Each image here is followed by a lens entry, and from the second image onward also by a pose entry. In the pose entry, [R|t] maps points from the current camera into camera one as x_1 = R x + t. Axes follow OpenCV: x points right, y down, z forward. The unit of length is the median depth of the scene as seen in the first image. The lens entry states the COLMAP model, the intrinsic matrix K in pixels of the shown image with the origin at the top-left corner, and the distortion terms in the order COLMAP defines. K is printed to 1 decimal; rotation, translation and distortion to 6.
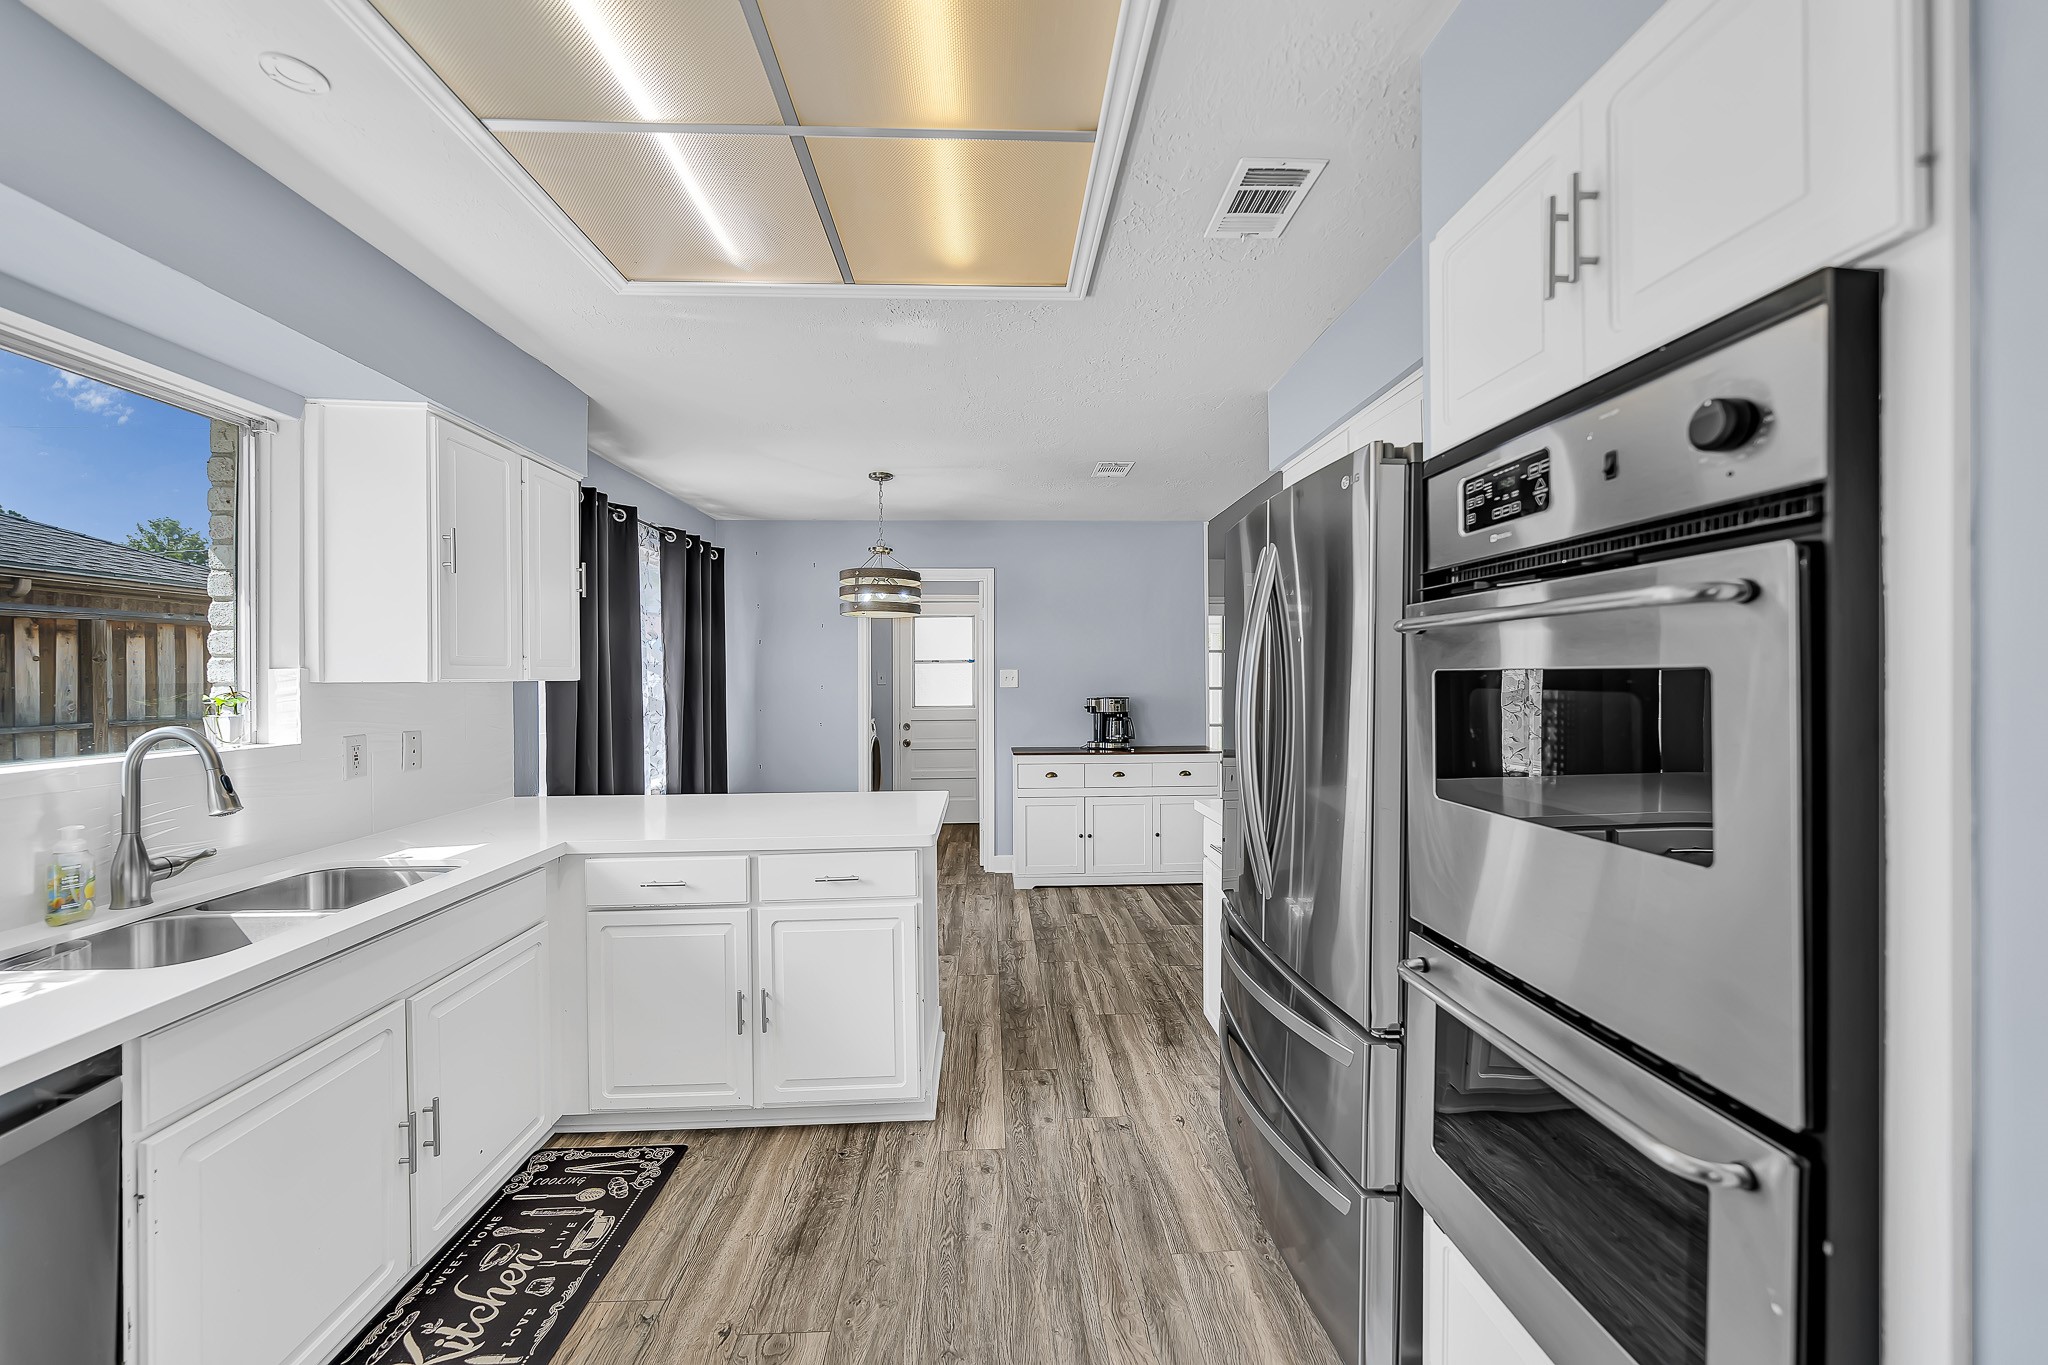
lens RADIAL K [[756.1, 0, 1024.8], [0, 756.1, 676.8], [0, 0, 1]] dist [-0.003179, -0.000651]
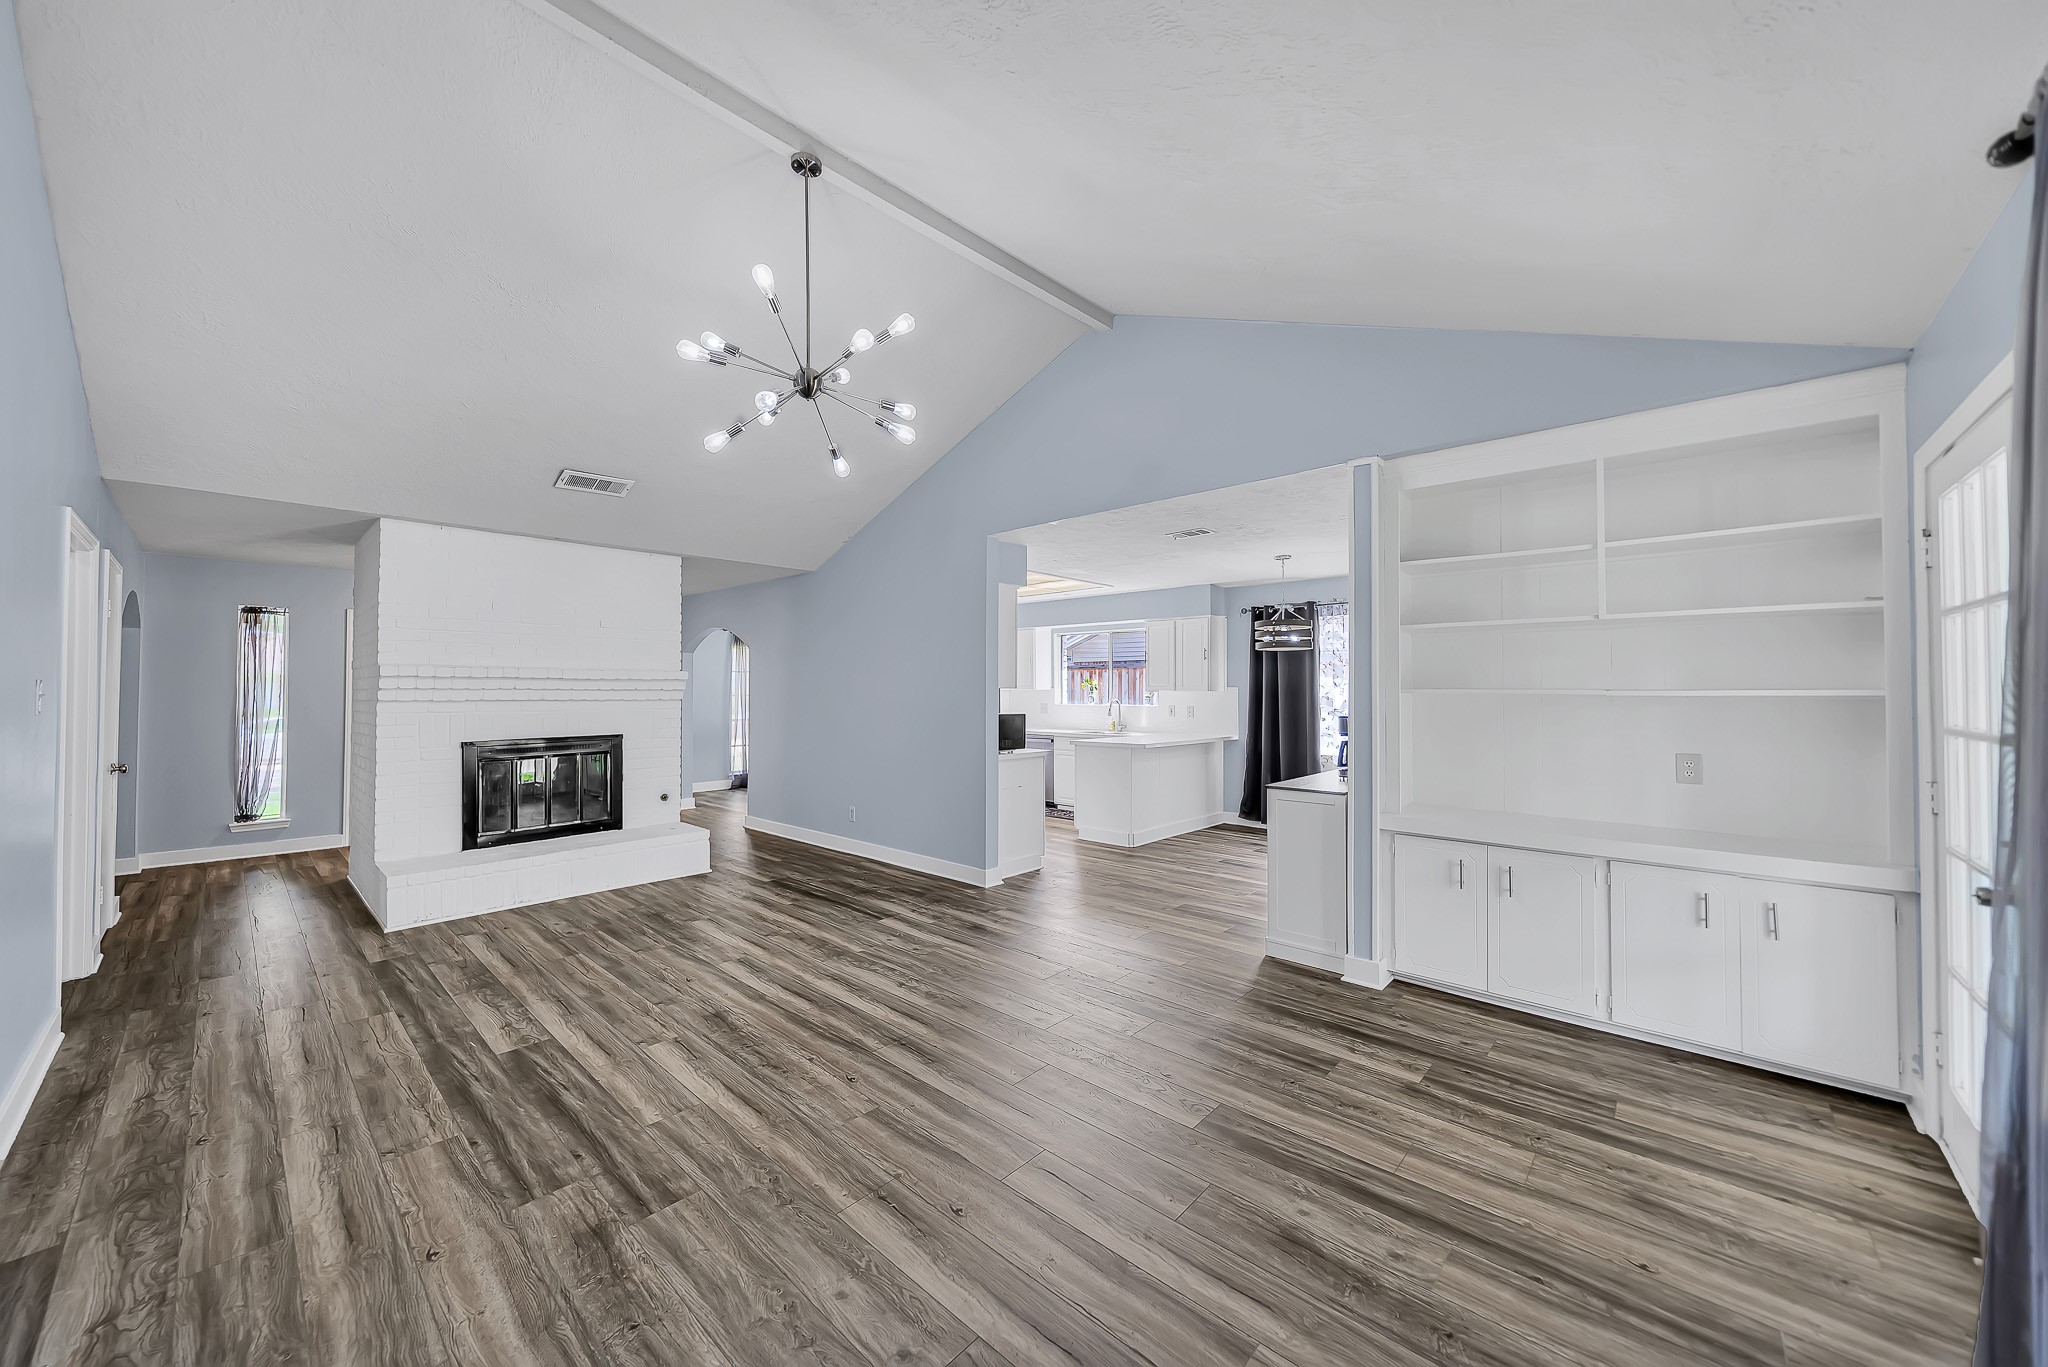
lens RADIAL K [[724.8, 0, 1019.8], [0, 724.8, 679.4], [0, 0, 1]] dist [-0.006737, 0.000373]
pose [[-0.706422, -0.008751, -0.707737, 2.407273], [0.001857, 0.999897, -0.014218, 0.000966], [0.707789, -0.011358, -0.706333, 3.337825]]
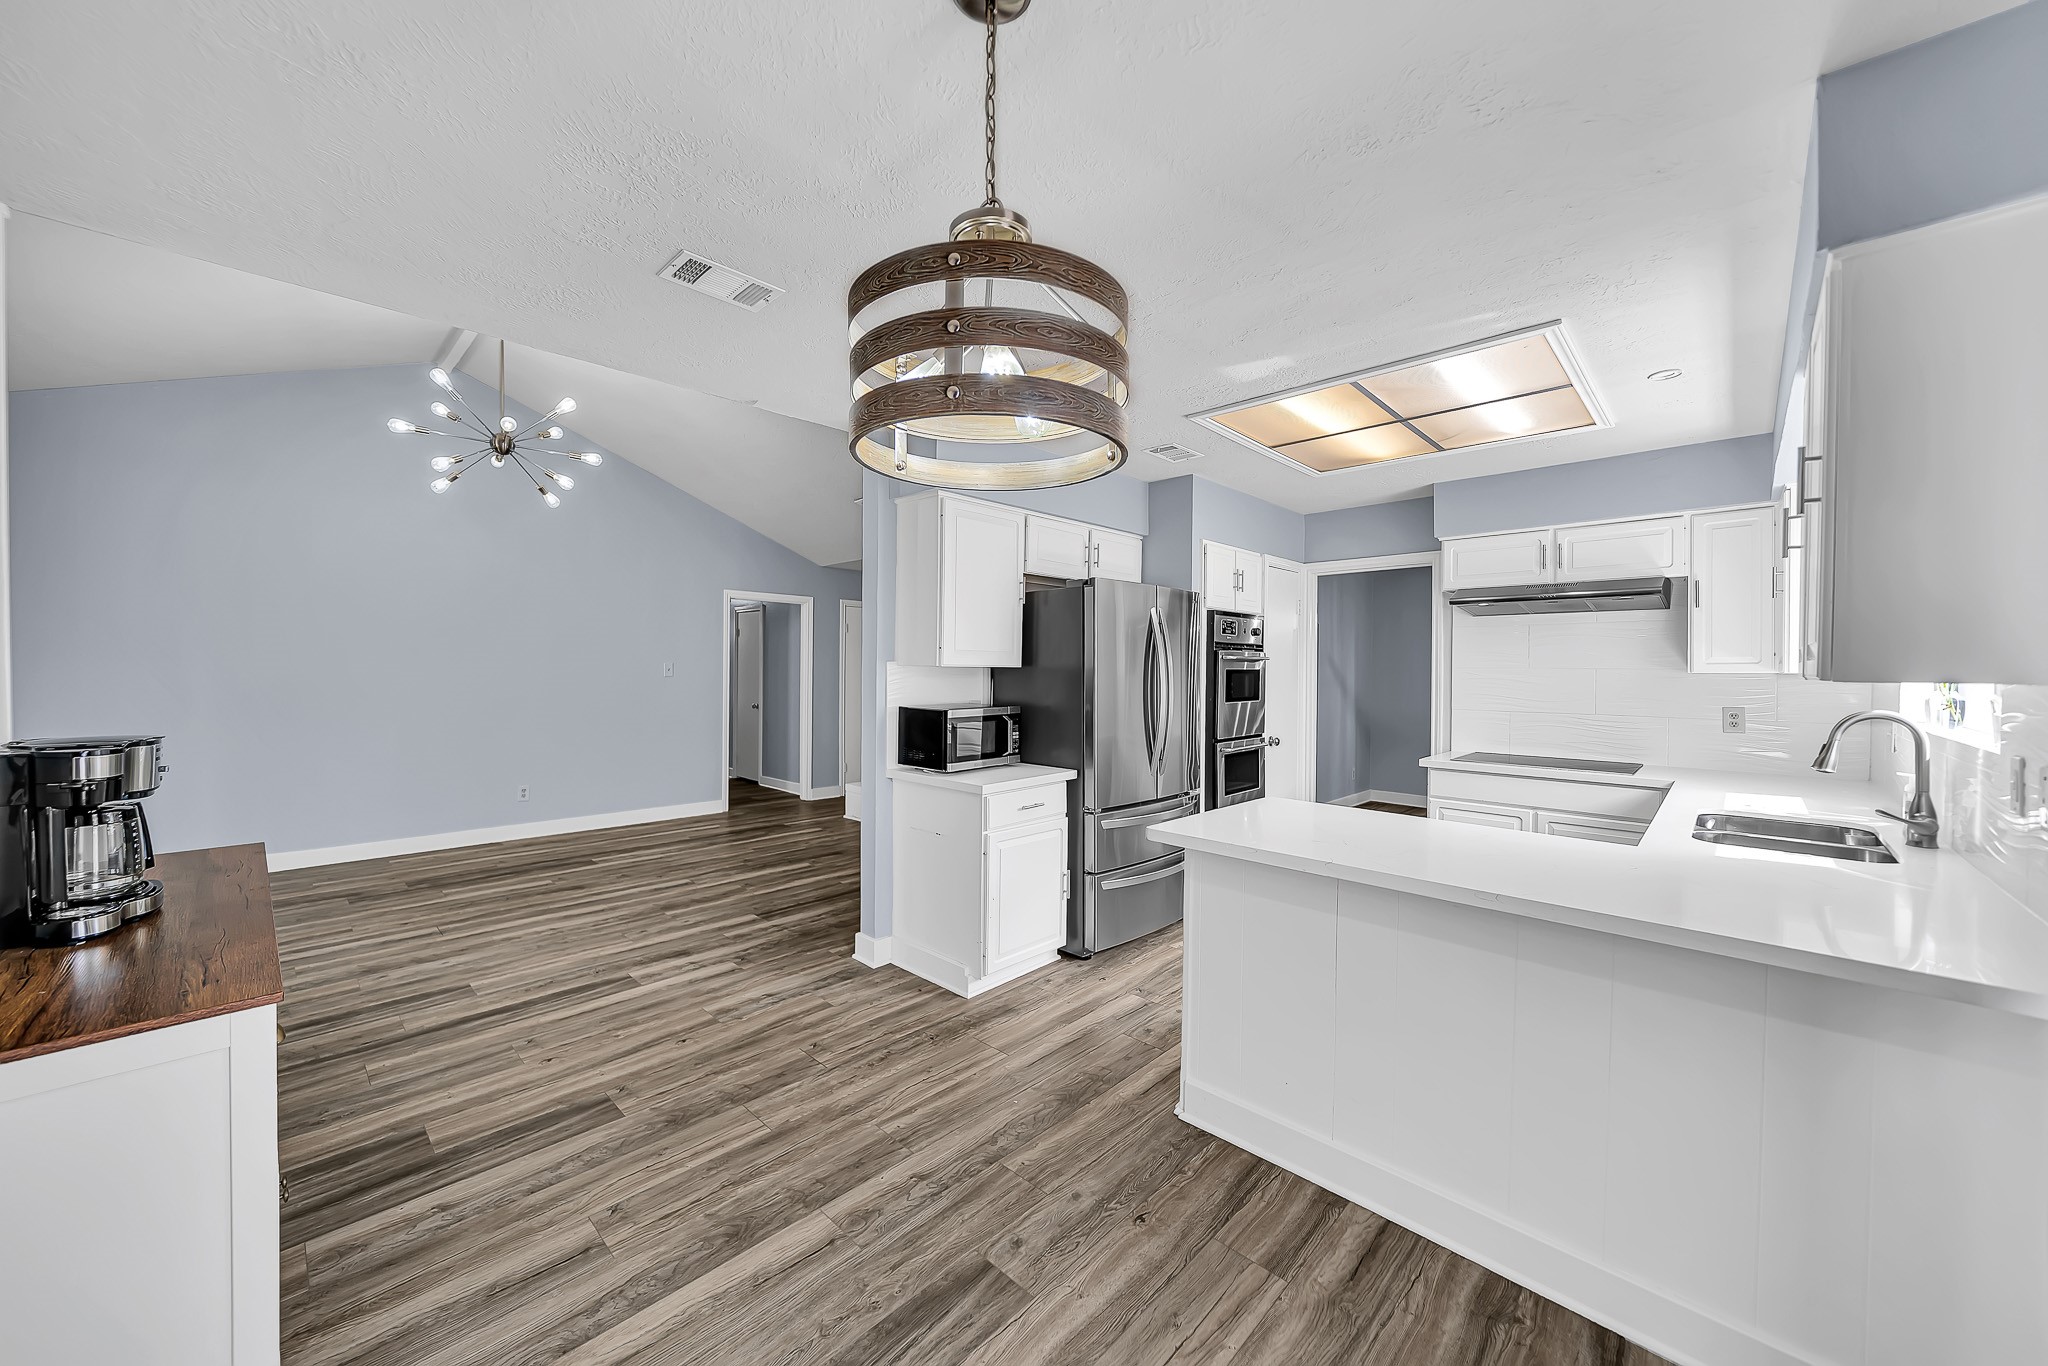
lens RADIAL K [[756.1, 0, 1024.8], [0, 756.1, 677.3], [0, 0, 1]] dist [-0.003179, -0.000651]
pose [[-0.691793, -0.009749, 0.722030, -0.834649], [-0.005518, 0.999951, 0.008215, 0.004350], [-0.722075, 0.001699, -0.691813, 2.429871]]
